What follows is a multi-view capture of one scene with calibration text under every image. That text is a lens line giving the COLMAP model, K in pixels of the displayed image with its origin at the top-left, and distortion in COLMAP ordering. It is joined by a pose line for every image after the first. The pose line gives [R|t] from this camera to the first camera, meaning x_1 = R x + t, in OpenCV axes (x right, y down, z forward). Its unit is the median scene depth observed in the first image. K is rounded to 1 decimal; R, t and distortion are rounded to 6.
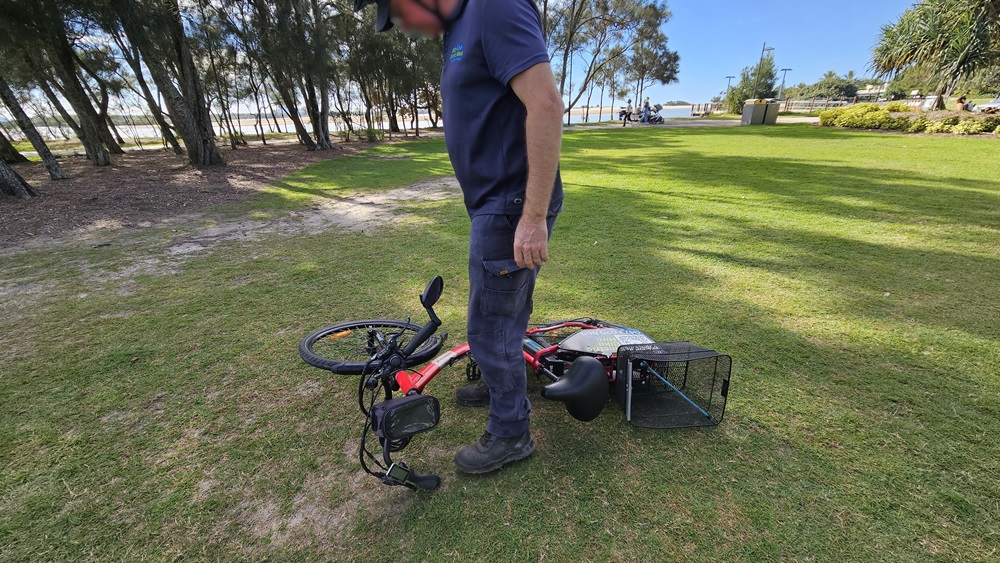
lens RADIAL K [[409.2, 0, 500.4], [0, 409.2, 290.1], [0, 0, 1]] dist [-0.004597, 0.001731]
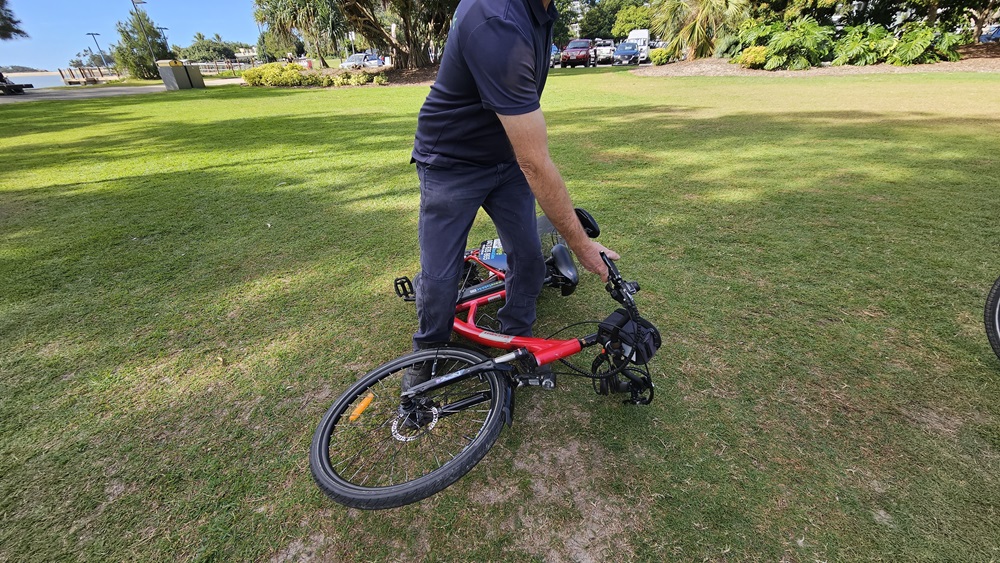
lens RADIAL K [[409.2, 0, 501.0], [0, 409.2, 289.5], [0, 0, 1]] dist [-0.004597, 0.001731]
pose [[0.382051, -0.453344, 0.805305, -0.082824], [0.395196, 0.867858, 0.301070, -0.016996], [-0.835379, 0.203229, 0.510726, 0.053663]]
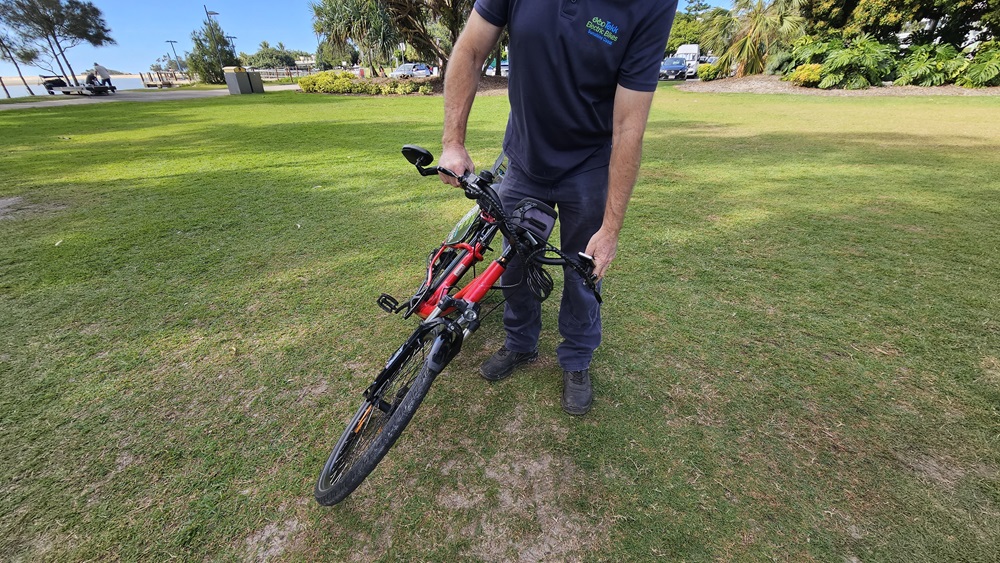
lens RADIAL K [[409.2, 0, 500.9], [0, 409.2, 289.8], [0, 0, 1]] dist [-0.004597, 0.001731]
pose [[0.471855, -0.409911, 0.780593, -0.080343], [0.362137, 0.897328, 0.252306, -0.014536], [-0.803871, 0.163630, 0.571853, 0.043329]]
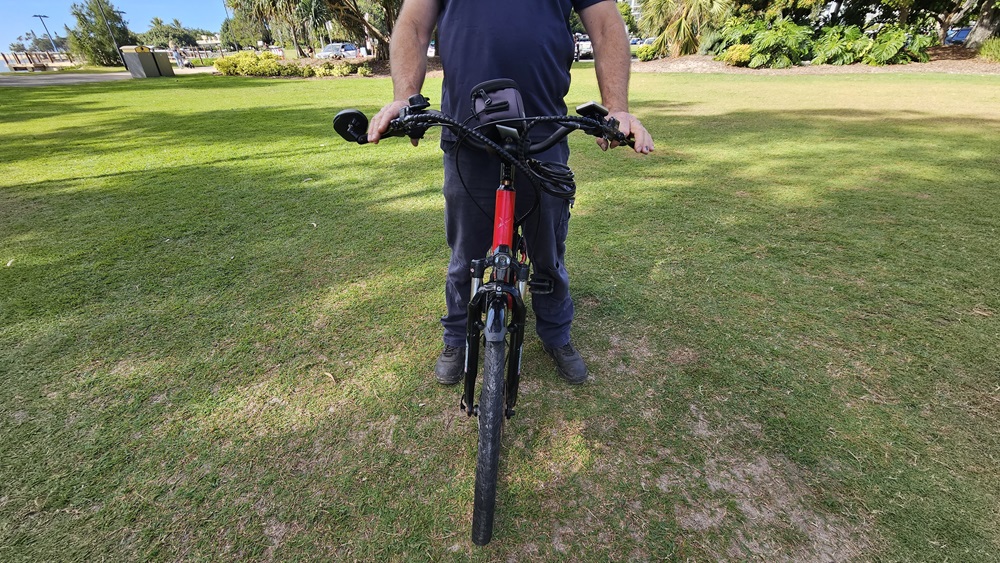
lens RADIAL K [[409.2, 0, 503.1], [0, 409.2, 288.7], [0, 0, 1]] dist [-0.004597, 0.001731]
pose [[0.328944, -0.467113, 0.820732, -0.091116], [0.388270, 0.859139, 0.333356, -0.034077], [-0.860838, 0.209010, 0.463975, 0.091467]]
